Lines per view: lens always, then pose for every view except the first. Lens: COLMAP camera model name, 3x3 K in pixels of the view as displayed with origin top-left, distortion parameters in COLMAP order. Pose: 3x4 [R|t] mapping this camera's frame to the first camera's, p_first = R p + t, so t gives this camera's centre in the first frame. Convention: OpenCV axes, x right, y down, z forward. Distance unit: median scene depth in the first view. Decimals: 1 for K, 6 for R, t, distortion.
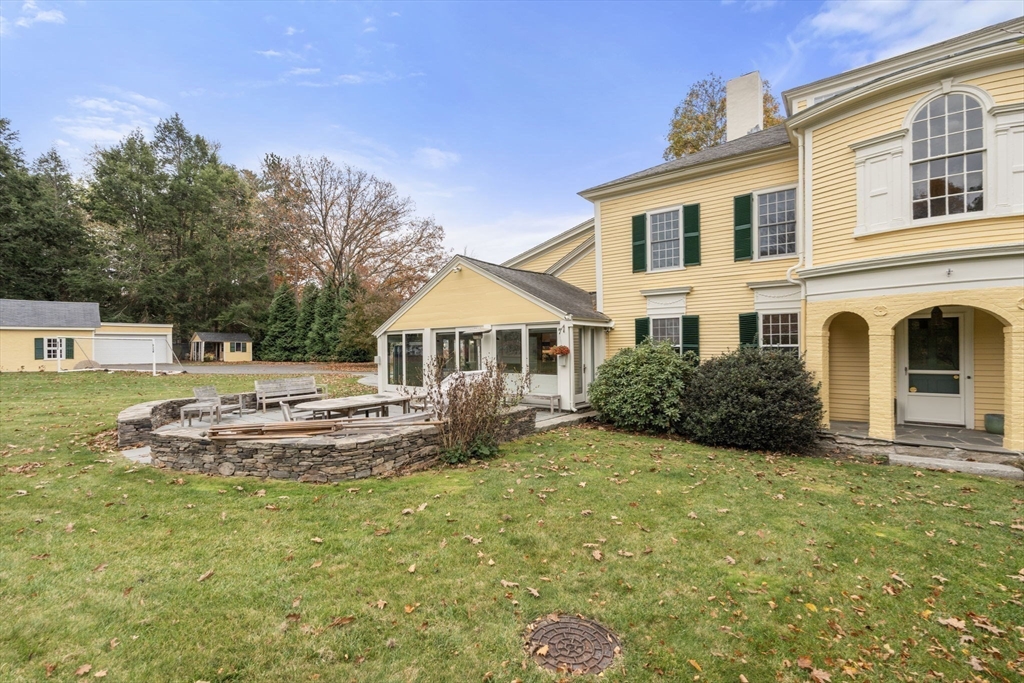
lens RADIAL K [[447.9, 0, 513.3], [0, 447.9, 348.5], [0, 0, 1]] dist [-0.000565, -0.000082]
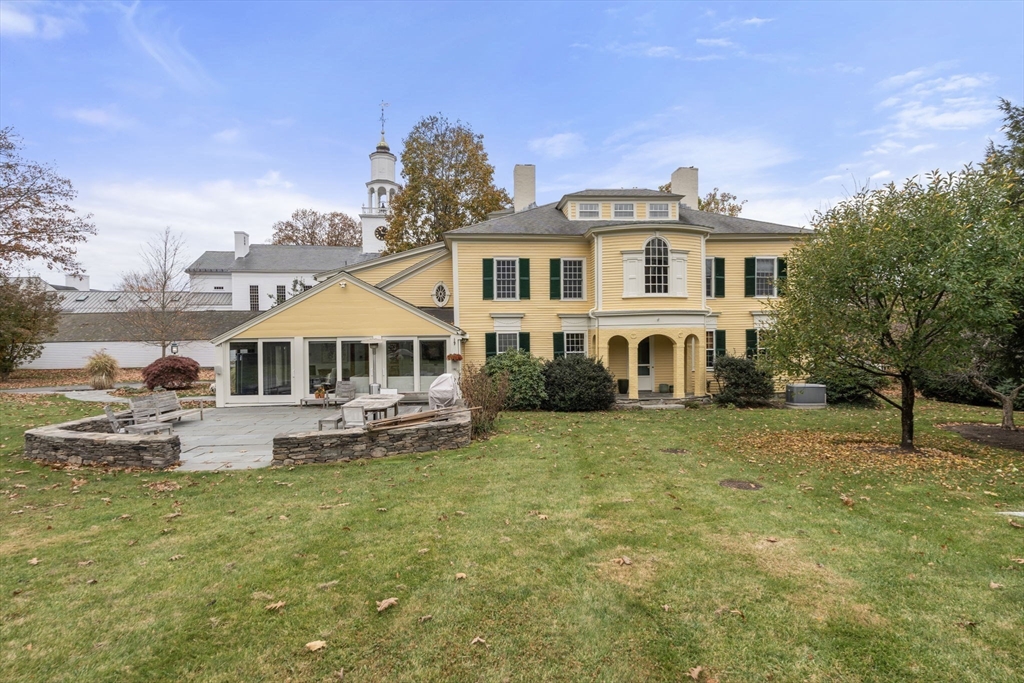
lens RADIAL K [[494.0, 0, 510.0], [0, 494.0, 341.7], [0, 0, 1]] dist [-0.000546, -0.000217]
pose [[0.752883, 0.001915, 0.658151, -0.774441], [0.005419, 0.999944, -0.009109, -0.029042], [-0.658132, 0.010425, 0.752831, -0.227047]]
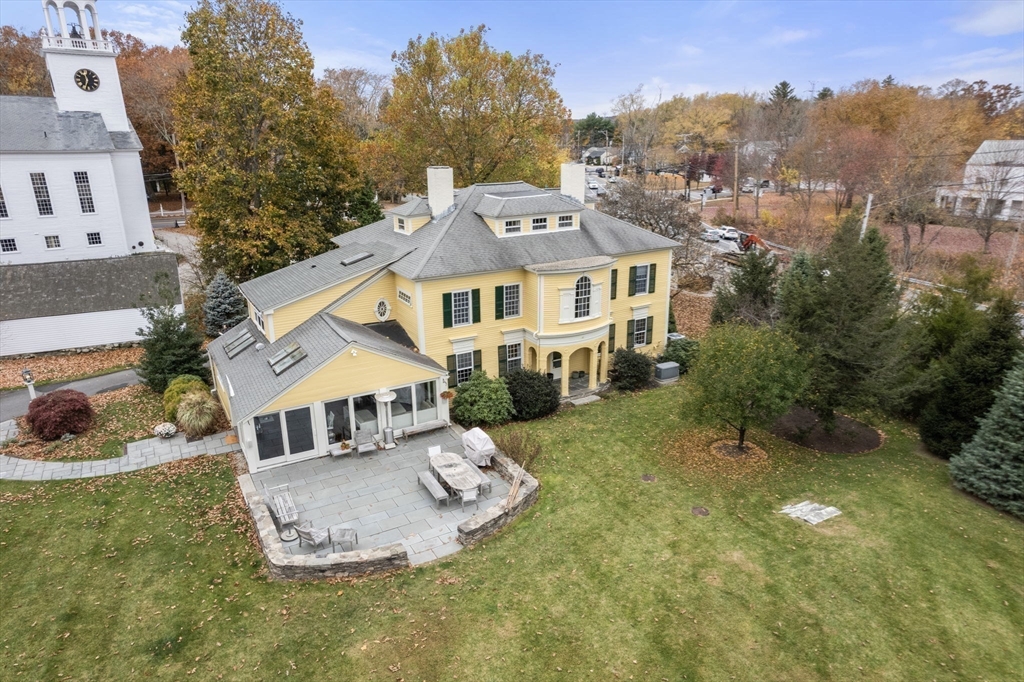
lens RADIAL K [[652.6, 0, 512.0], [0, 652.6, 341.0], [0, 0, 1]] dist [-0.055095, -0.000189]
pose [[0.382098, -0.277582, 0.881447, -1.938364], [0.009298, 0.954928, 0.296692, -0.930630], [-0.924075, -0.105170, 0.367457, -0.081177]]
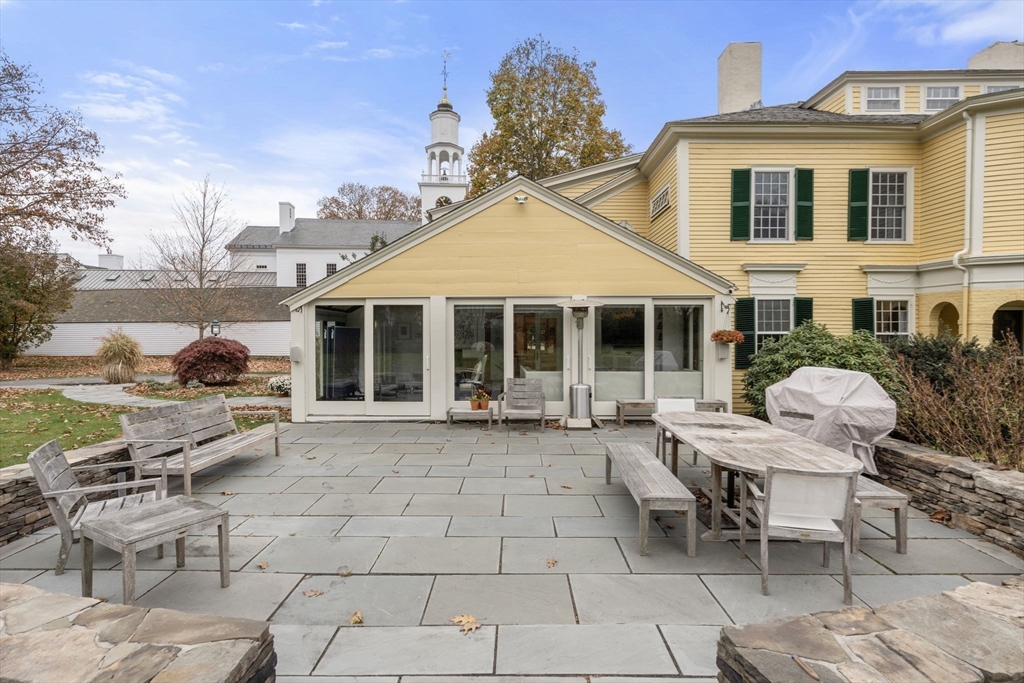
lens RADIAL K [[517.4, 0, 512.0], [0, 517.4, 341.5], [0, 0, 1]] dist [-0.003319, 0.000137]
pose [[0.796733, 0.003986, 0.604318, -0.689429], [-0.005442, 0.999985, 0.000578, 0.013728], [-0.604307, -0.003750, 0.796743, 0.581208]]
